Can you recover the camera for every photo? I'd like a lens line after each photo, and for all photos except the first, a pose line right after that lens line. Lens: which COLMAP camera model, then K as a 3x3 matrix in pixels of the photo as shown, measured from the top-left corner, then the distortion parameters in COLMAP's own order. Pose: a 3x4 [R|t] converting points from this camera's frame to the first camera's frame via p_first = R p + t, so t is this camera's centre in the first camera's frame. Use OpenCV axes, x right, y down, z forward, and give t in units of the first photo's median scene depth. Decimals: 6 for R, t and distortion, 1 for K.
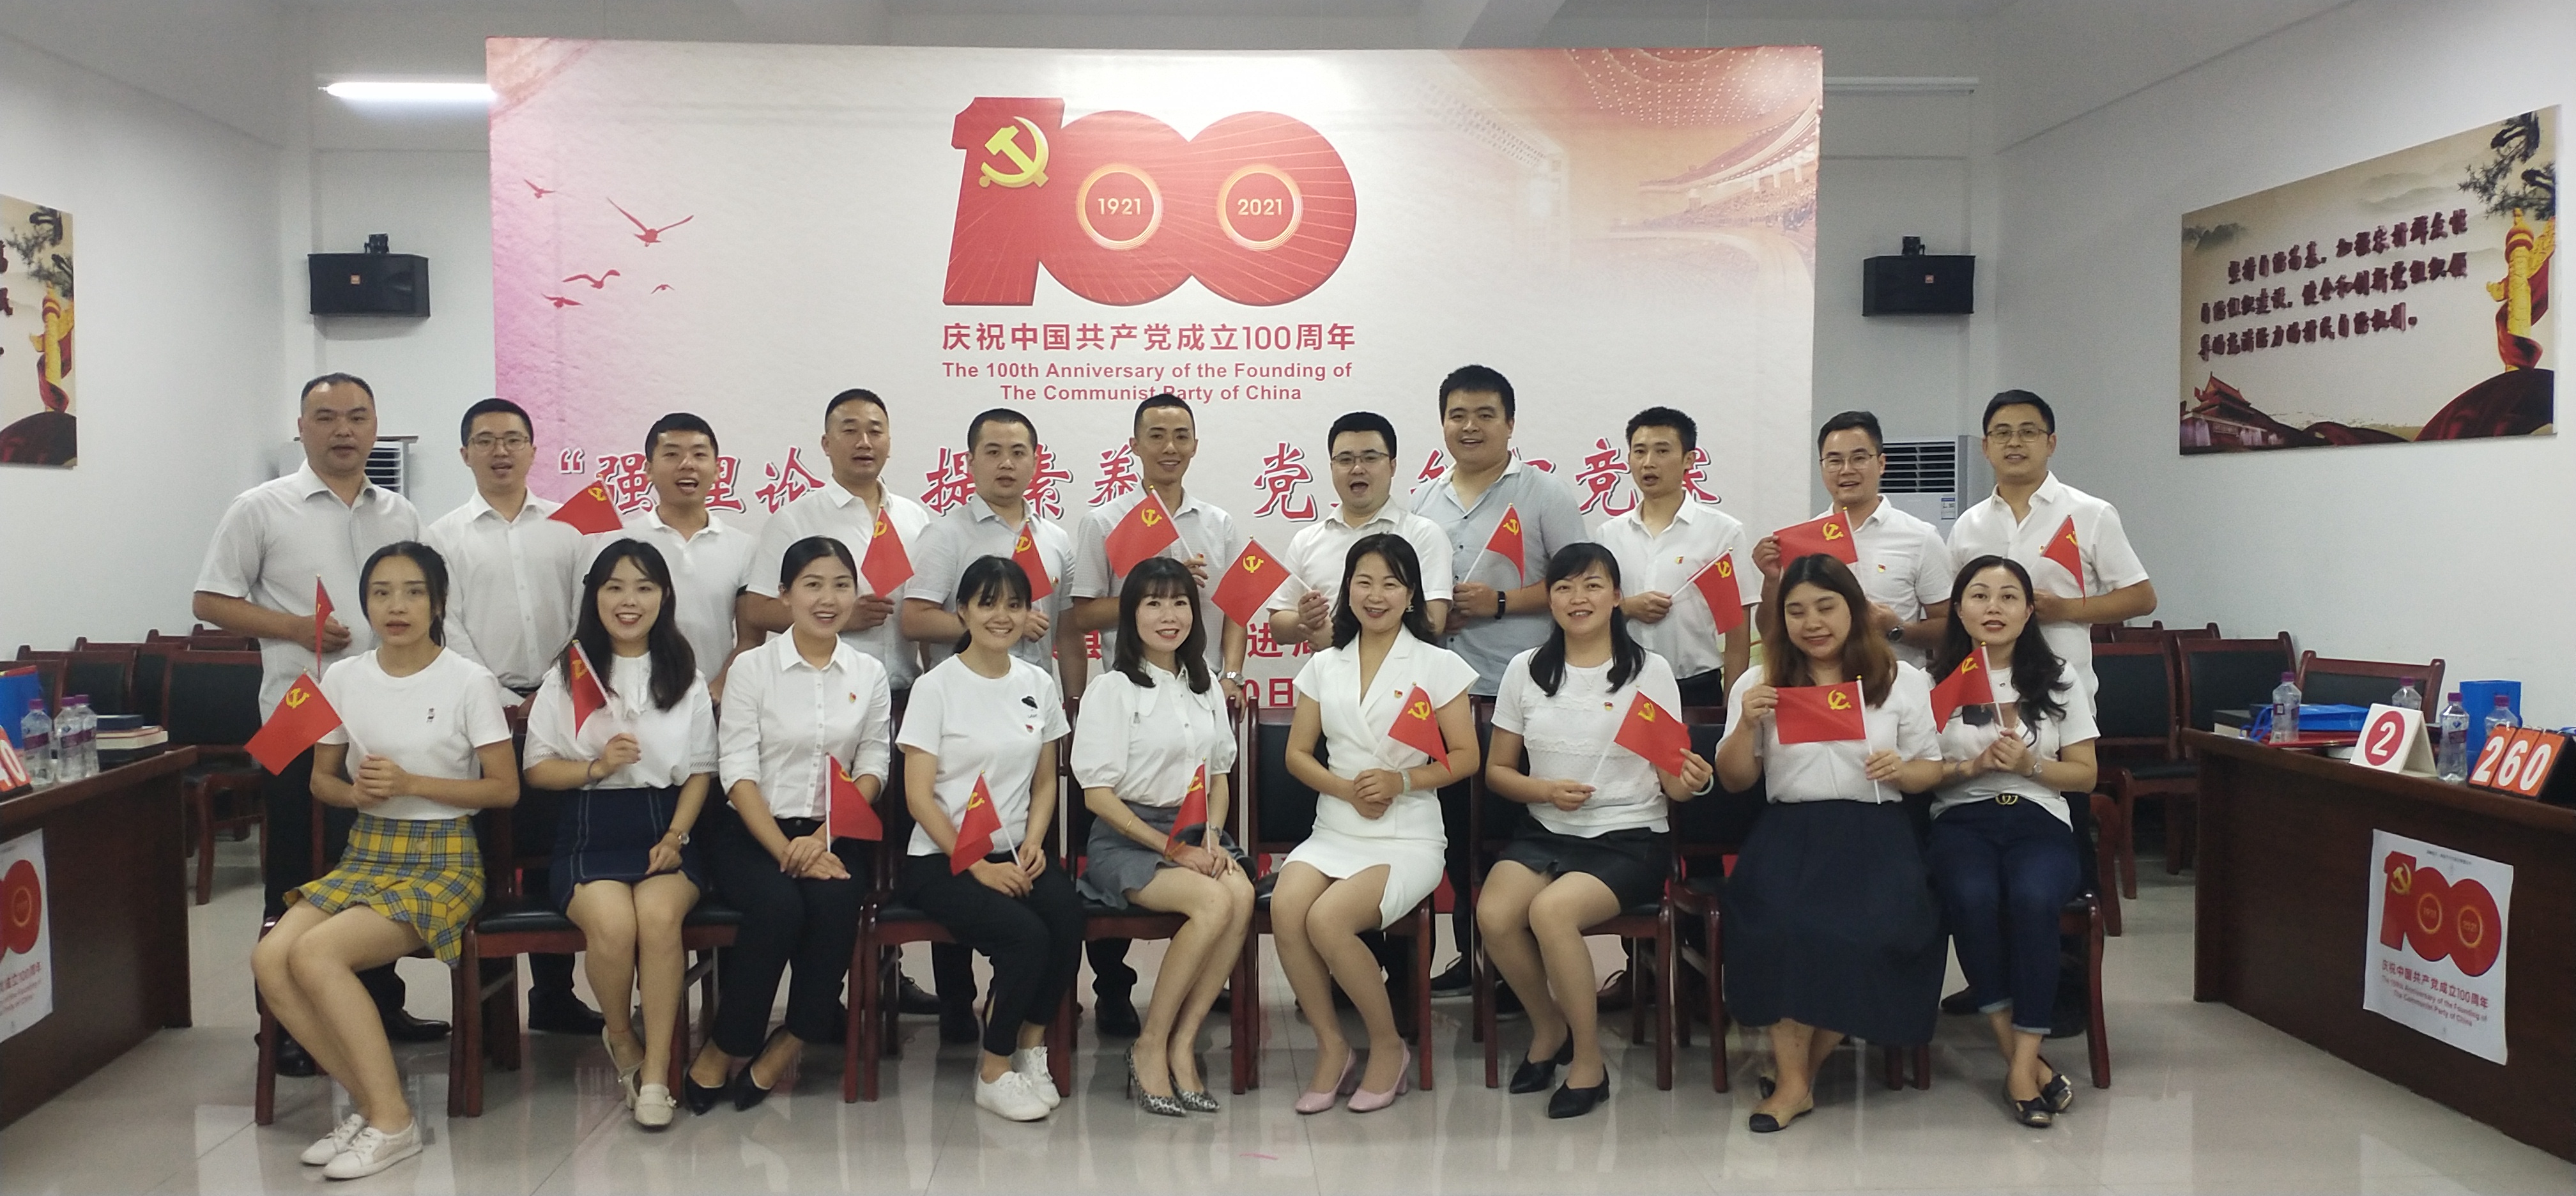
lens RADIAL K [[2217.3, 0, 1272.9], [0, 2217.3, 607.8], [0, 0, 1]] dist [0.058582, -0.096604]
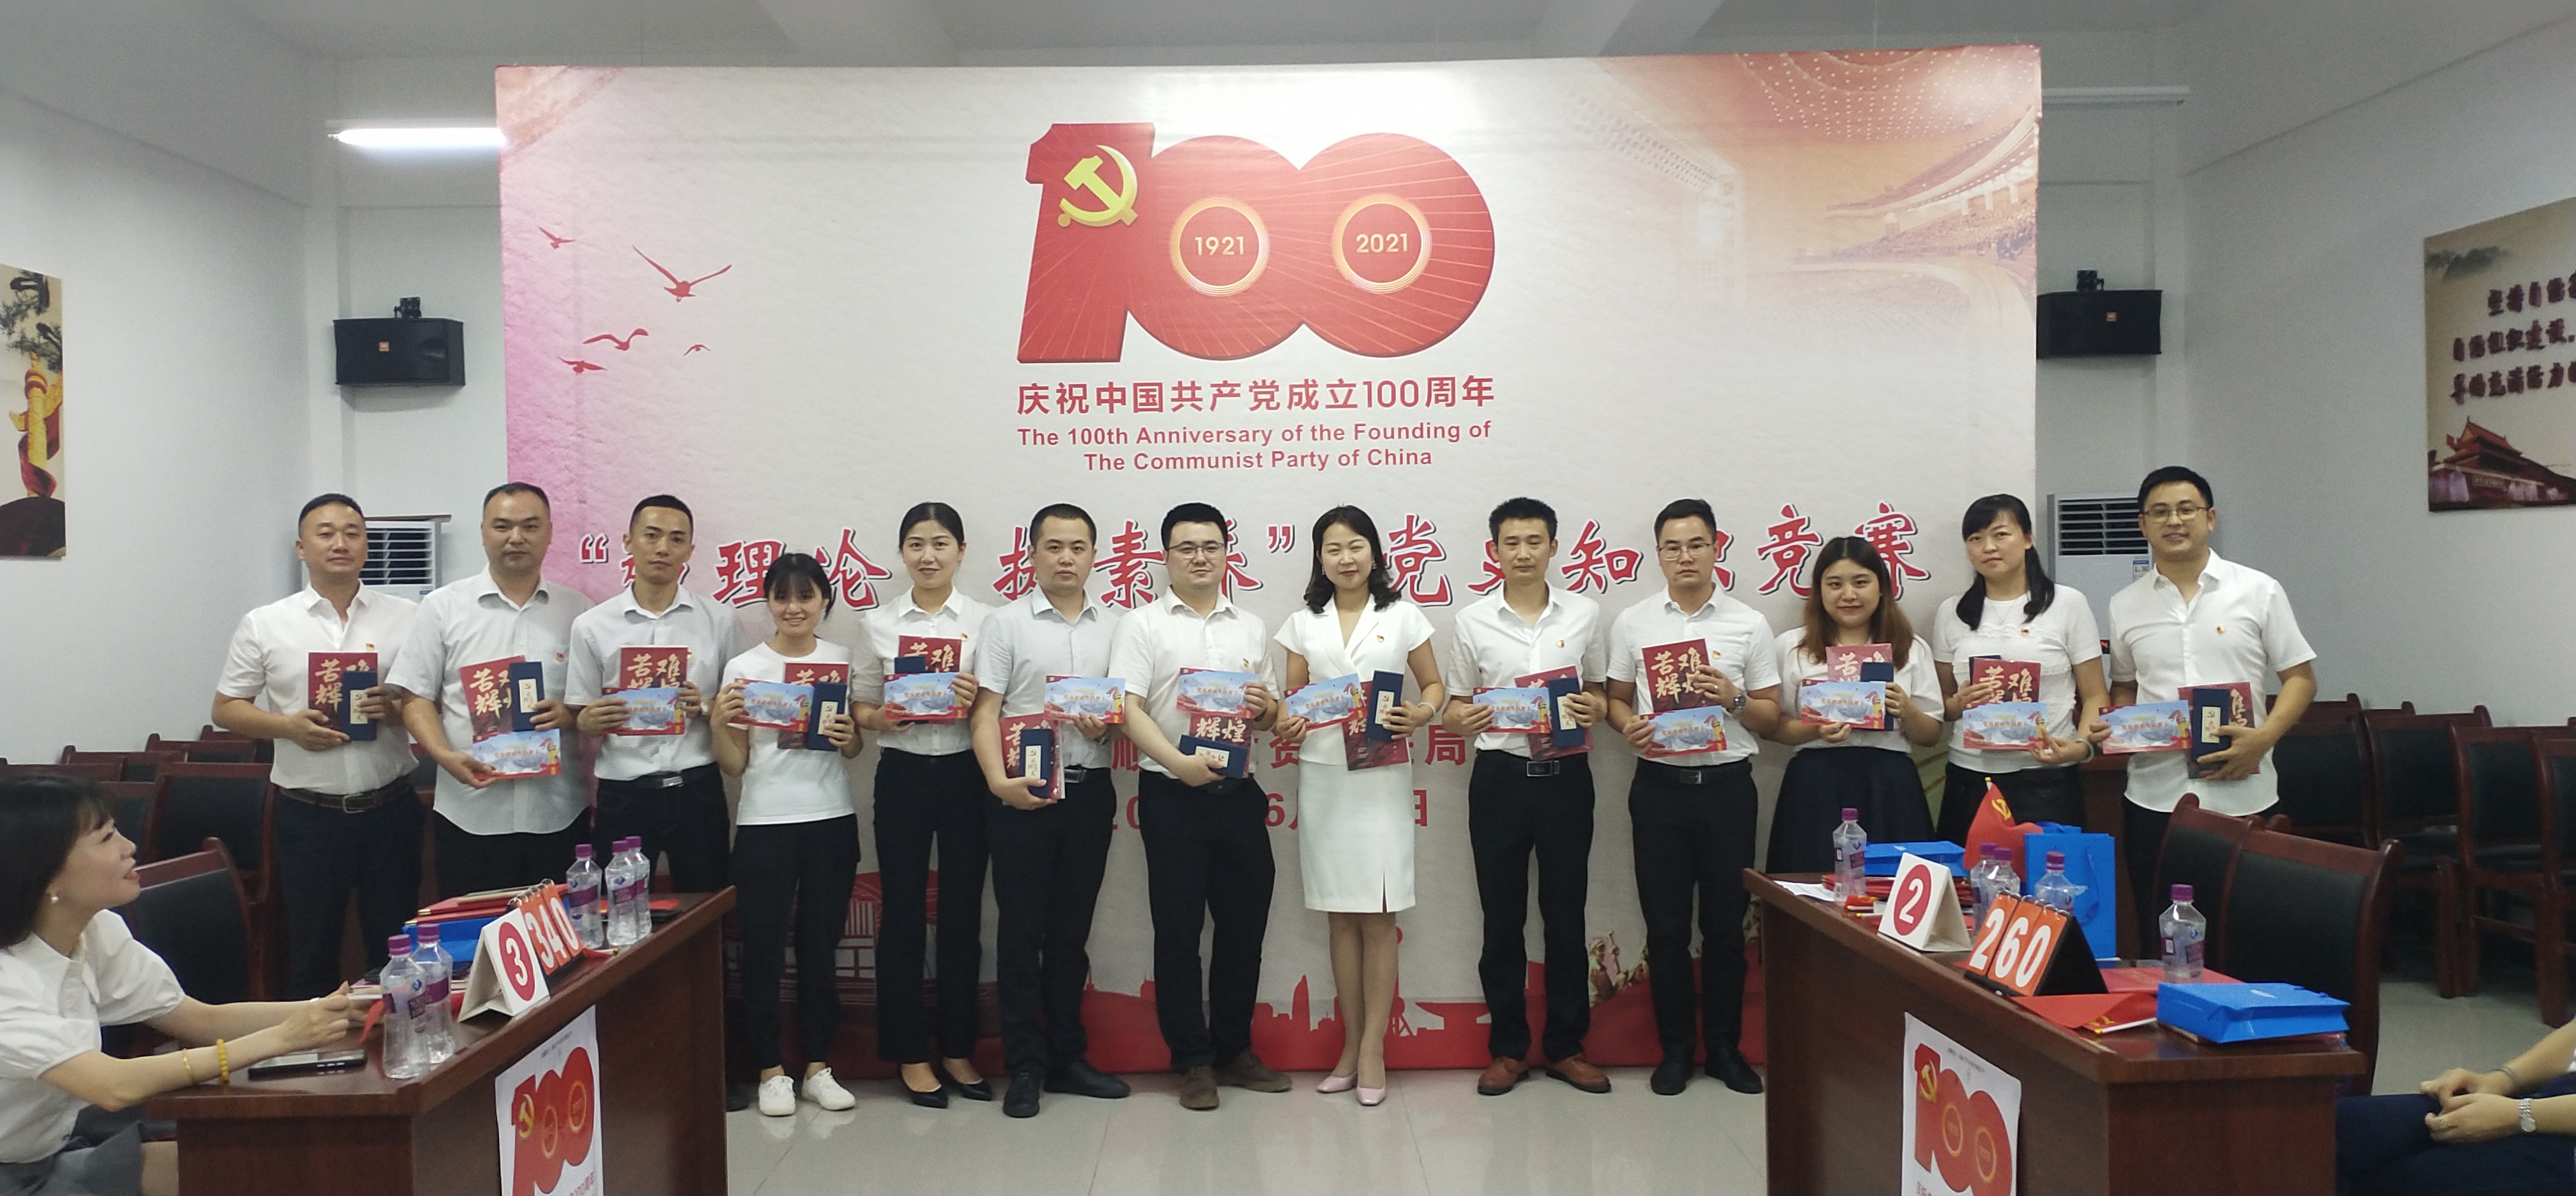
lens RADIAL K [[2217.3, 0, 1281.2], [0, 2217.3, 590.9], [0, 0, 1]] dist [0.058582, -0.096604]
pose [[0.999459, -0.012733, -0.030335, -0.020254], [0.011748, 0.999405, -0.032444, -0.017656], [0.030730, 0.032070, 0.999013, 0.138963]]
